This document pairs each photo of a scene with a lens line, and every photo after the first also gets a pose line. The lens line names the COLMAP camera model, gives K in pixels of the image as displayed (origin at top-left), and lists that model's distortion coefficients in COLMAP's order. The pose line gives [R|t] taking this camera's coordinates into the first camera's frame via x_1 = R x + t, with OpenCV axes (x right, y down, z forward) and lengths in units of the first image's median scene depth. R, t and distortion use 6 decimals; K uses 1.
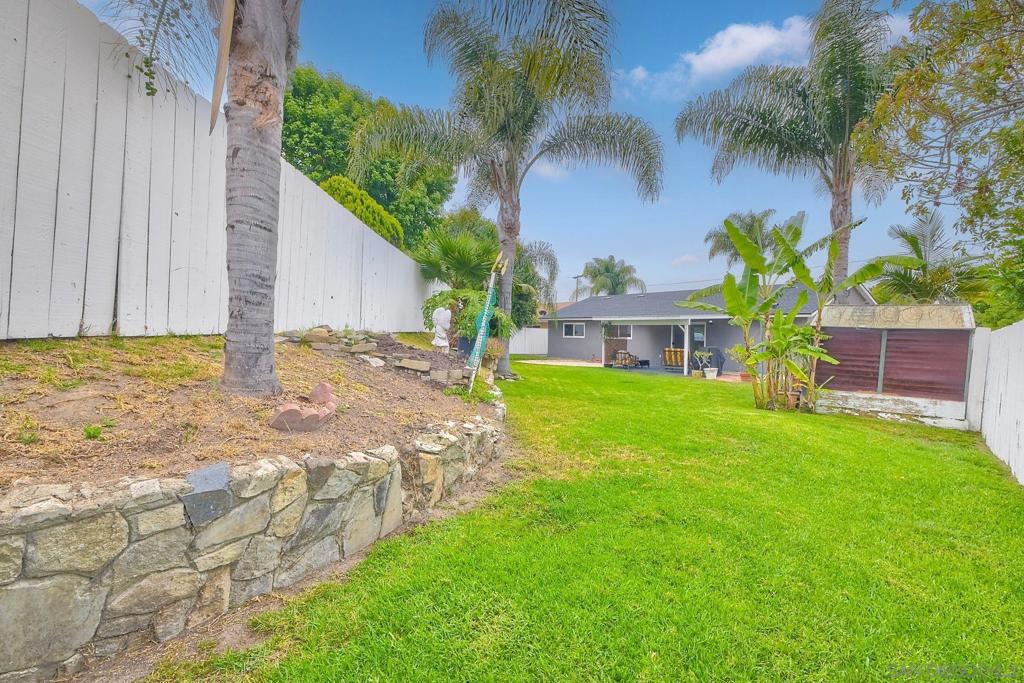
lens RADIAL K [[459.4, 0, 515.7], [0, 459.4, 342.1], [0, 0, 1]] dist [0.001913, -0.000235]
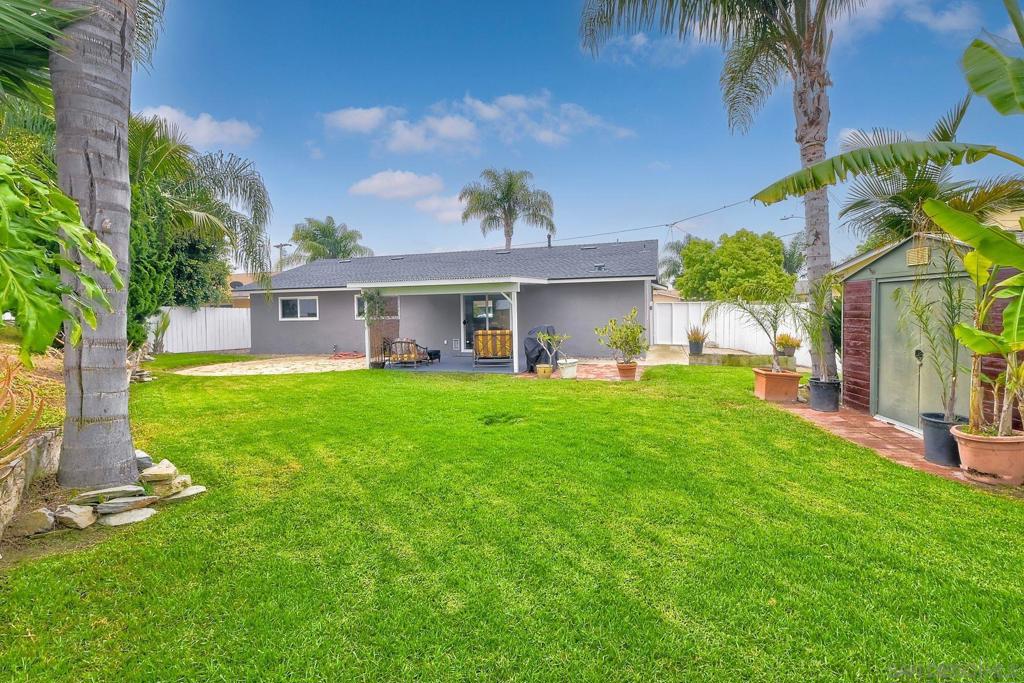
lens RADIAL K [[442.6, 0, 508.2], [0, 442.6, 320.8], [0, 0, 1]] dist [0.001057, 0.000465]
pose [[0.814288, -0.041346, 0.578987, 0.009239], [0.042402, 0.999032, 0.011708, -0.004353], [-0.578911, 0.015016, 0.815252, 0.391884]]
